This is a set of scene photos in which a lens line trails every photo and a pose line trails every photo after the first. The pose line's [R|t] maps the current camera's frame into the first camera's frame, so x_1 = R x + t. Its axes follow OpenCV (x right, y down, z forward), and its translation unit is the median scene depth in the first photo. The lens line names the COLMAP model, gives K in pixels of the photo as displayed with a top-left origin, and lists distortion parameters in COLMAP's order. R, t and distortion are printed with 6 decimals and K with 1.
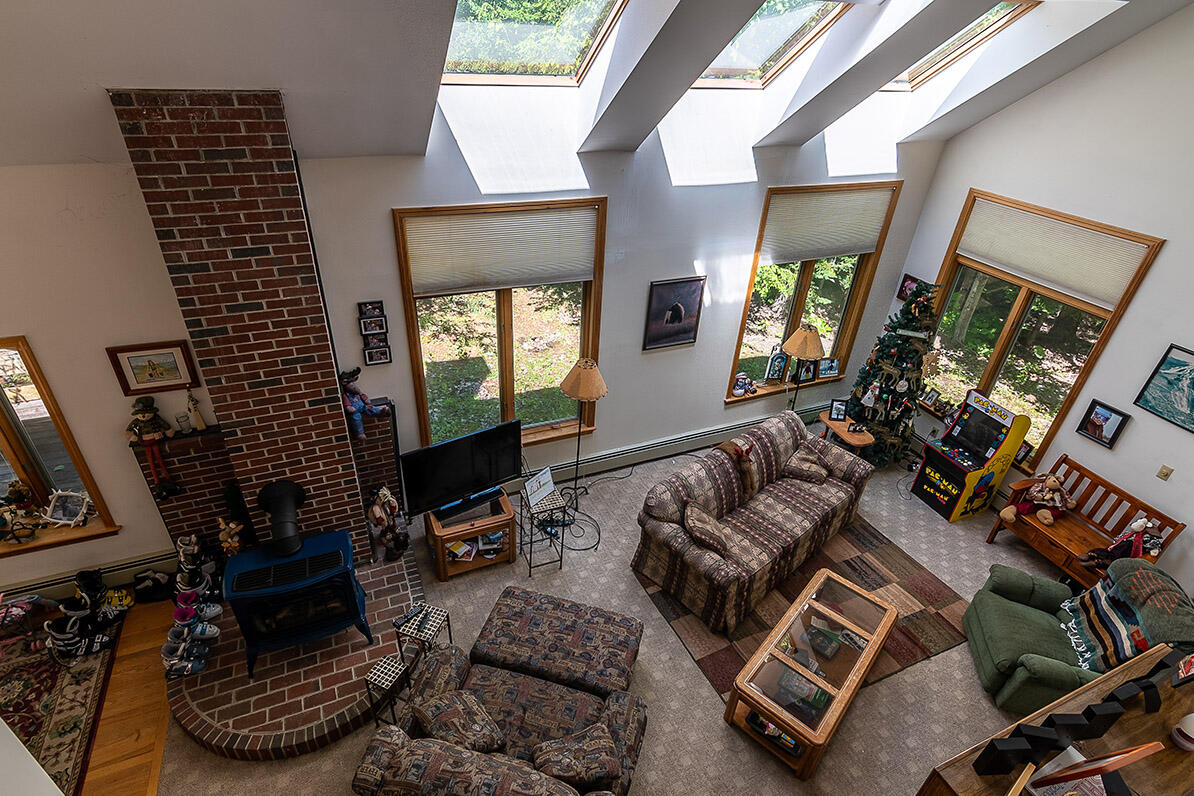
lens RADIAL K [[605.8, 0, 584.3], [0, 605.8, 403.1], [0, 0, 1]] dist [0.000552, 0.001083]
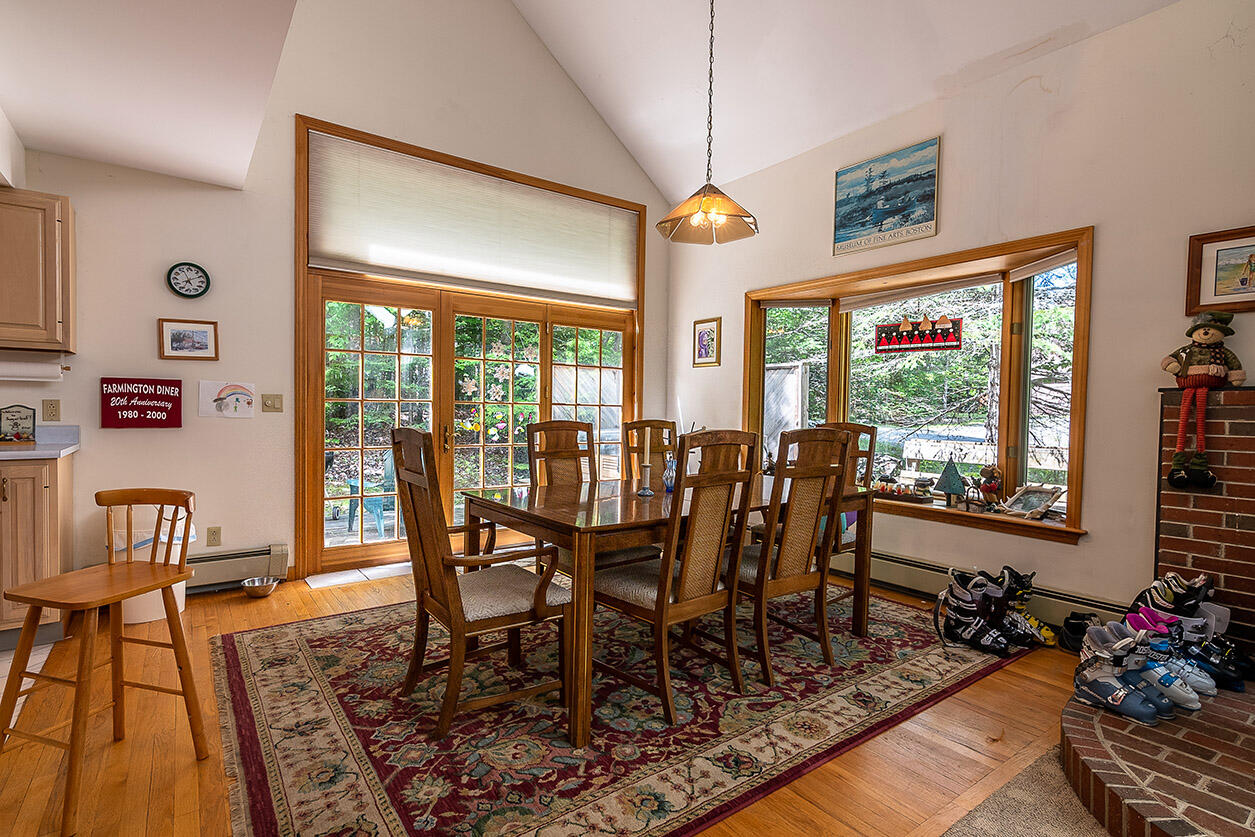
lens RADIAL K [[610.1, 0, 622.7], [0, 610.1, 426.0], [0, 0, 1]] dist [0.000980, 0.000386]
pose [[0.221489, -0.016157, -0.975029, -0.216737], [-0.522891, 0.842002, -0.132733, 0.500137], [0.823120, 0.539233, 0.178046, 0.402501]]
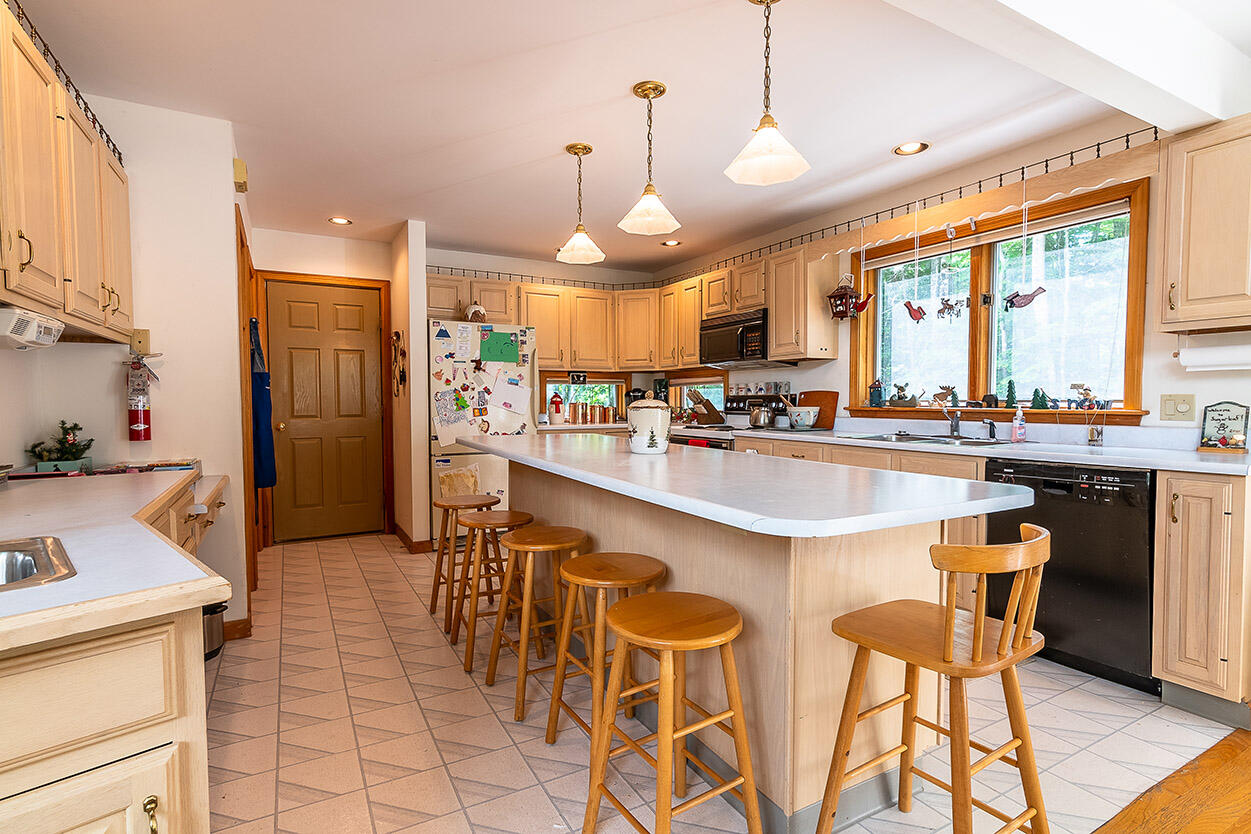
lens RADIAL K [[608.2, 0, 620.7], [0, 608.2, 424.5], [0, 0, 1]] dist [0.000980, 0.000386]
pose [[-0.994258, -0.039872, -0.099306, -0.471129], [-0.089168, 0.821762, 0.562812, 0.507646], [0.059165, 0.568435, -0.820598, 0.369674]]
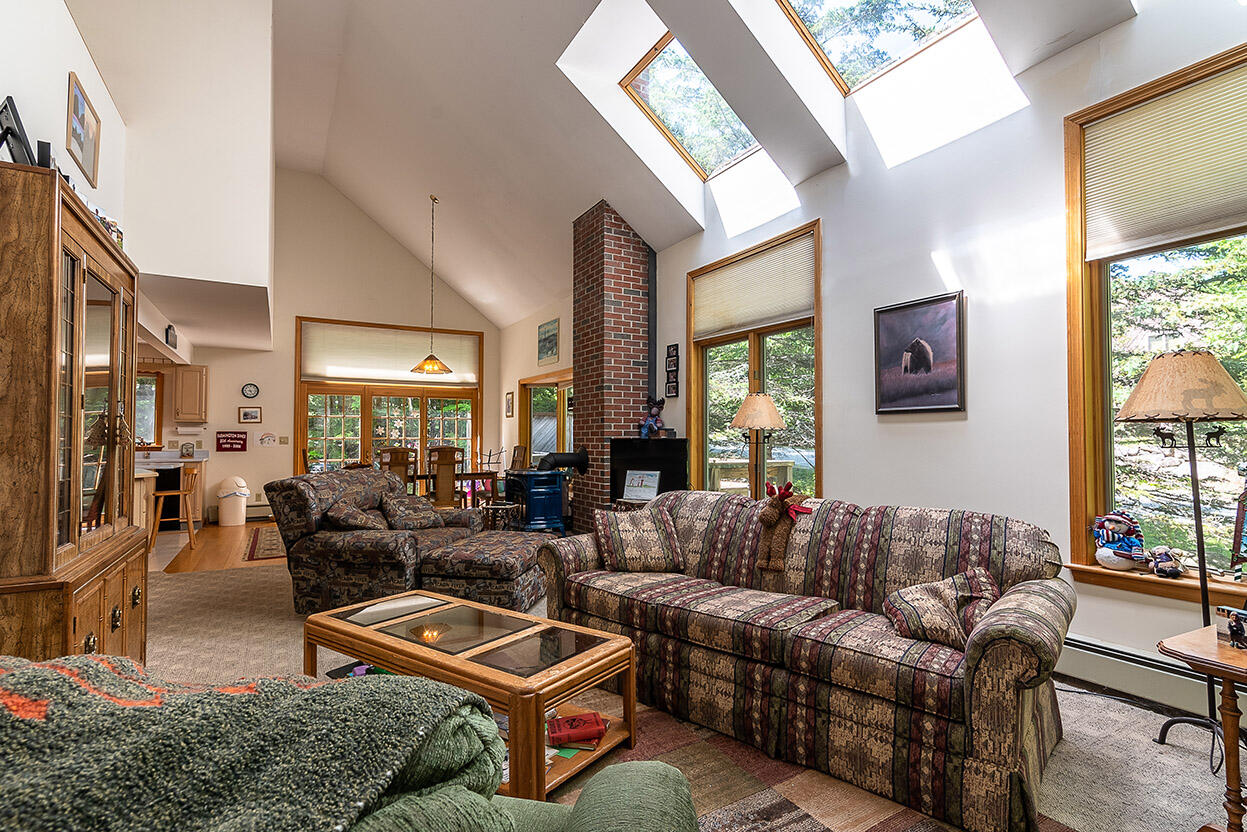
lens RADIAL K [[606.2, 0, 618.8], [0, 606.2, 423.4], [0, 0, 1]] dist [0.000980, 0.000386]
pose [[0.103379, -0.069470, -0.992213, 0.991585], [-0.524989, 0.843473, -0.113754, 0.203357], [0.844807, 0.532661, 0.050726, 0.959474]]
